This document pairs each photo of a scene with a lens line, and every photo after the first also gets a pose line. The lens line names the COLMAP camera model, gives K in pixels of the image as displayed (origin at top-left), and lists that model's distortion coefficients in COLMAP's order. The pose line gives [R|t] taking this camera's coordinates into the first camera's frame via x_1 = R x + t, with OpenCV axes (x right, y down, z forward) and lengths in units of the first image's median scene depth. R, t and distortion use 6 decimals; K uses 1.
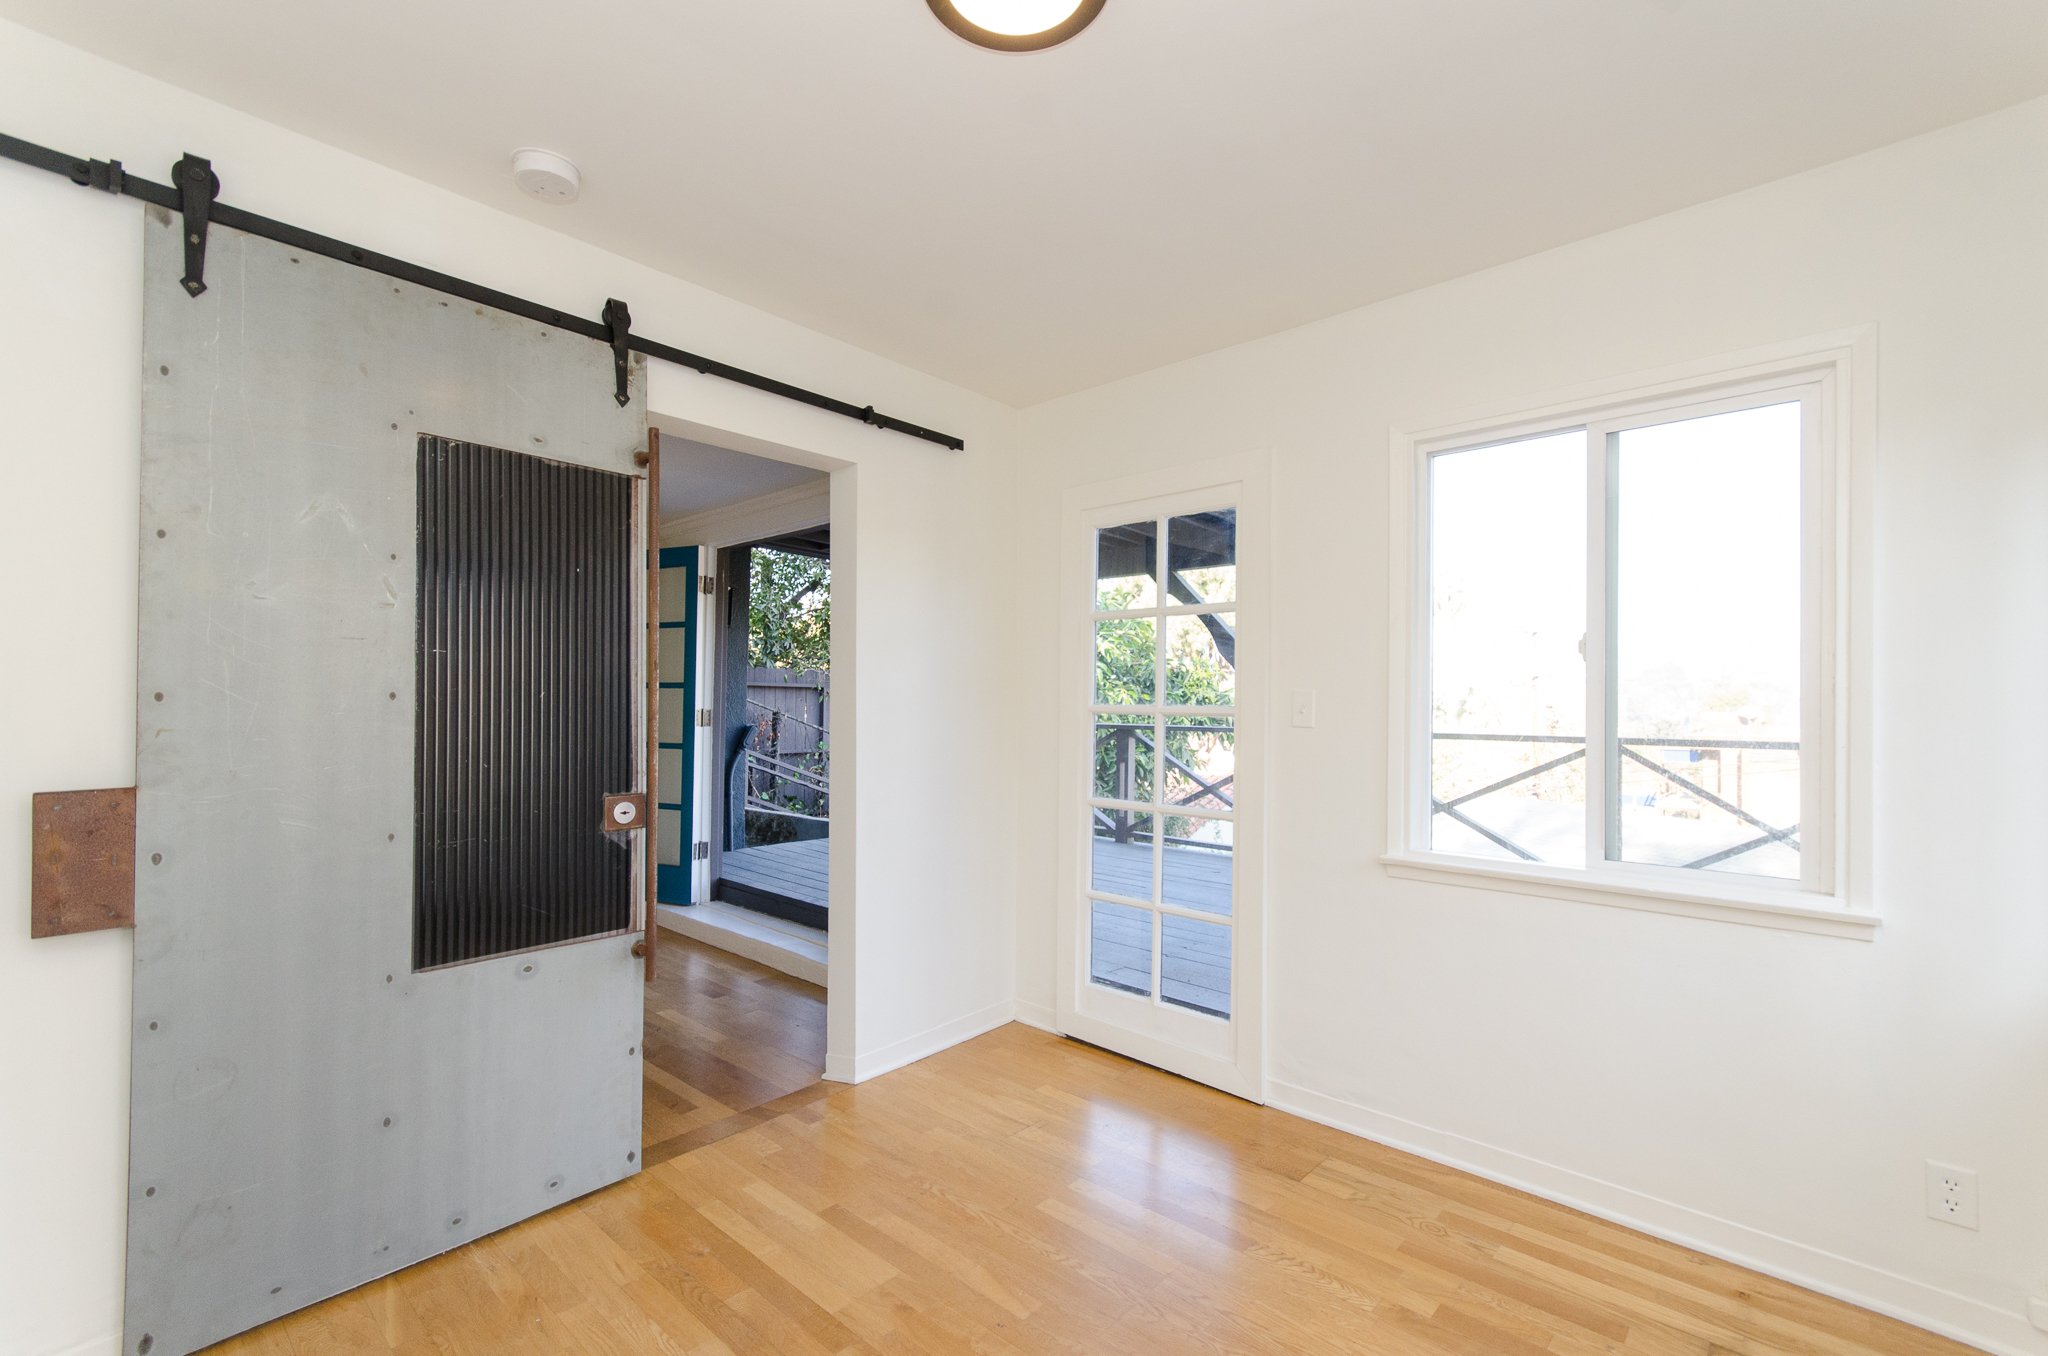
lens RADIAL K [[884.5, 0, 1031.3], [0, 884.5, 687.4], [0, 0, 1]] dist [0.001857, 0.000750]
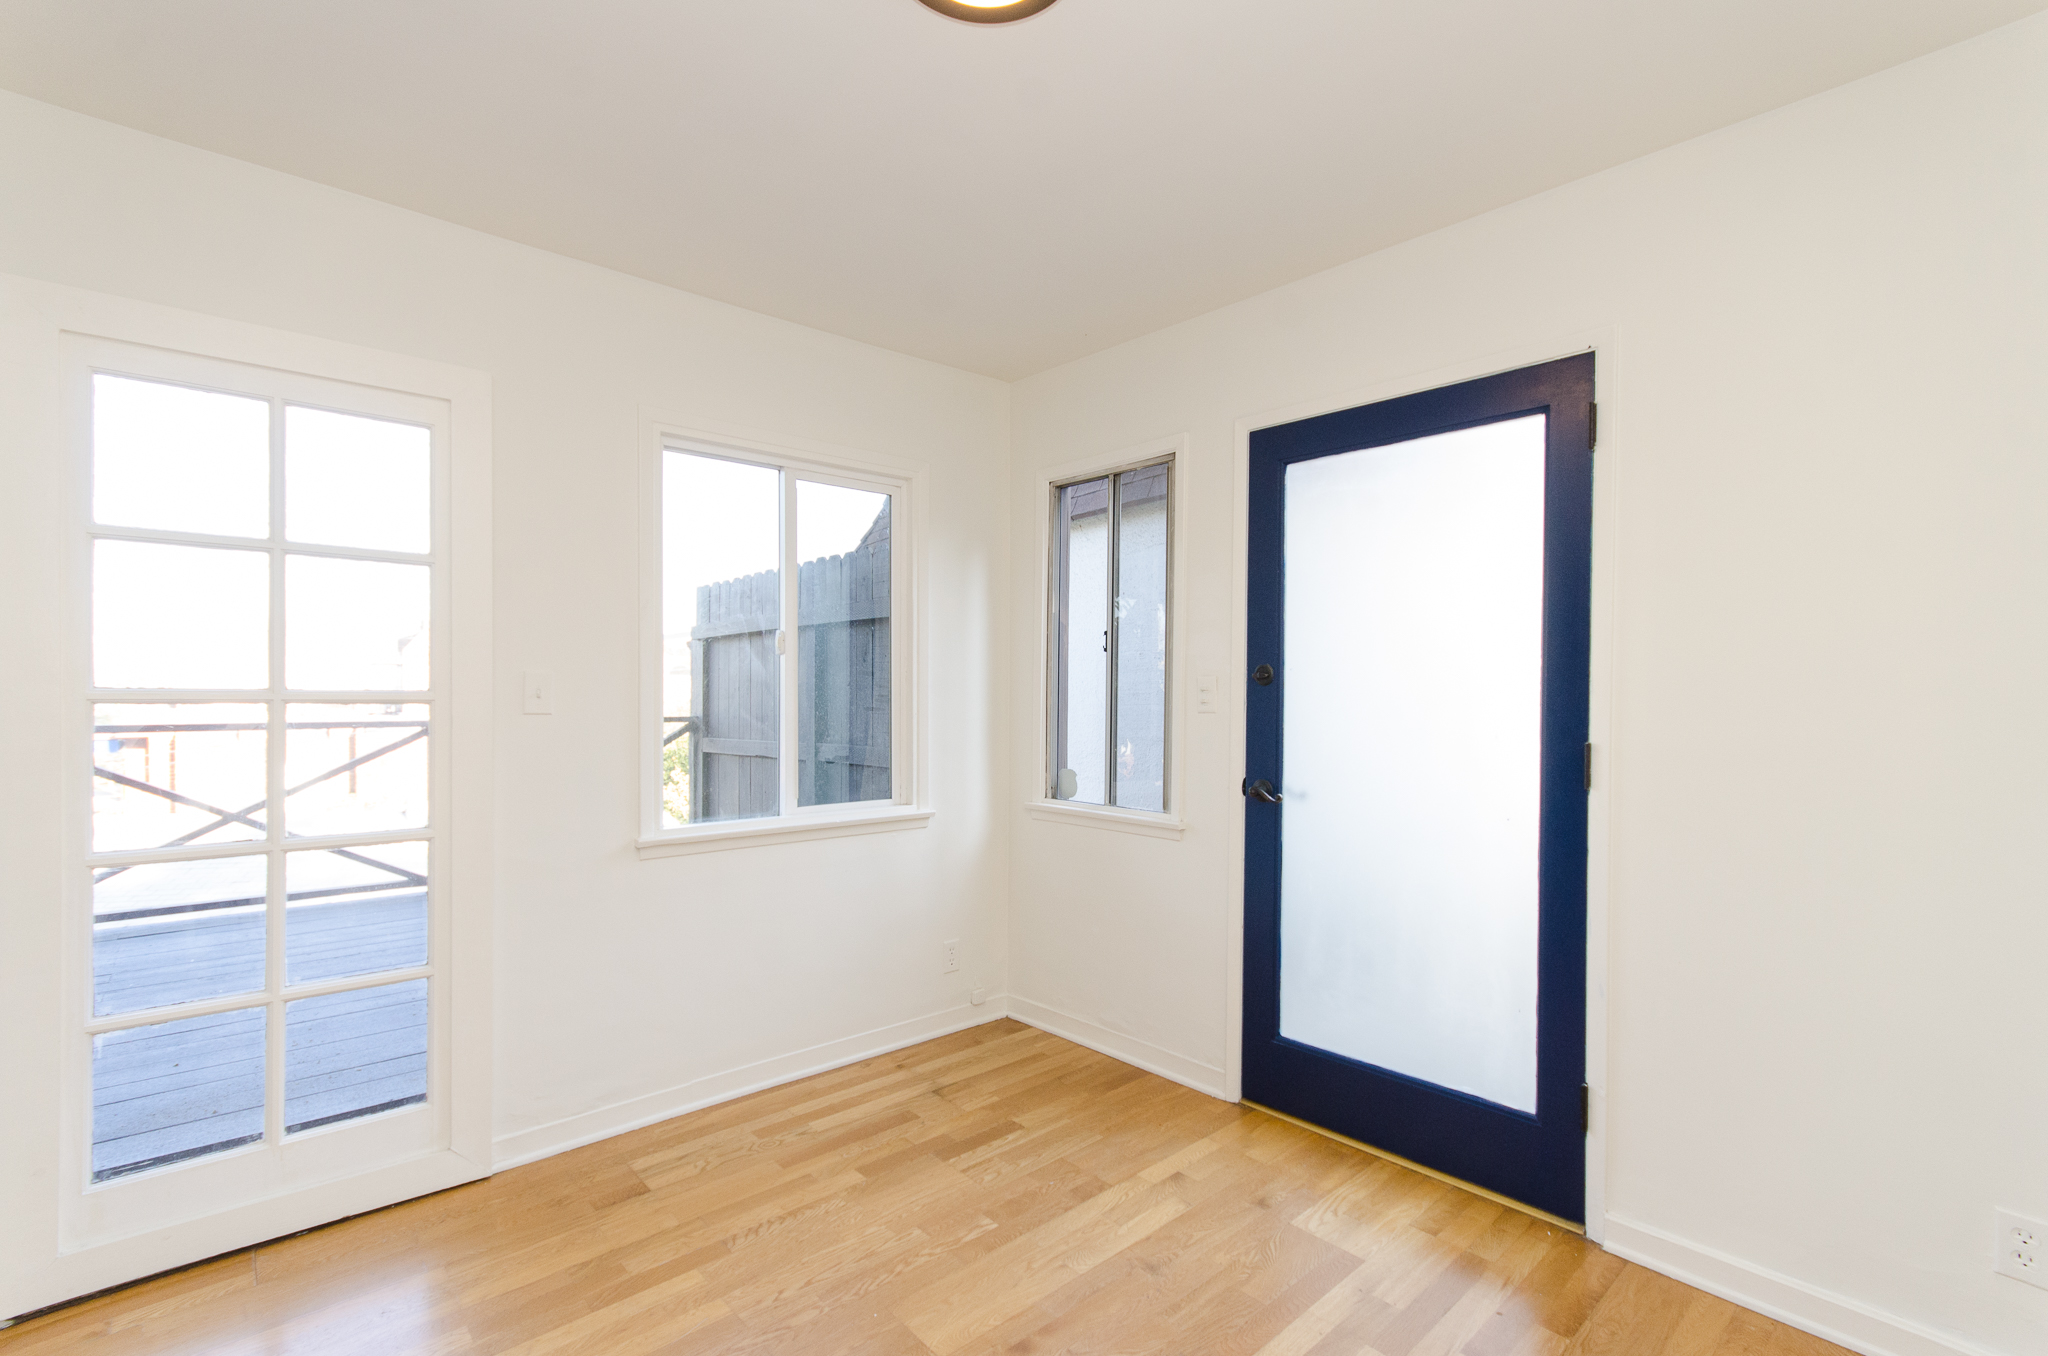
lens RADIAL K [[884.5, 0, 1034.7], [0, 884.5, 694.3], [0, 0, 1]] dist [0.001857, 0.000750]
pose [[0.117970, -0.009714, 0.992970, -0.543028], [-0.019871, 0.999729, 0.012141, 0.004685], [-0.992818, -0.021164, 0.117745, 0.451886]]
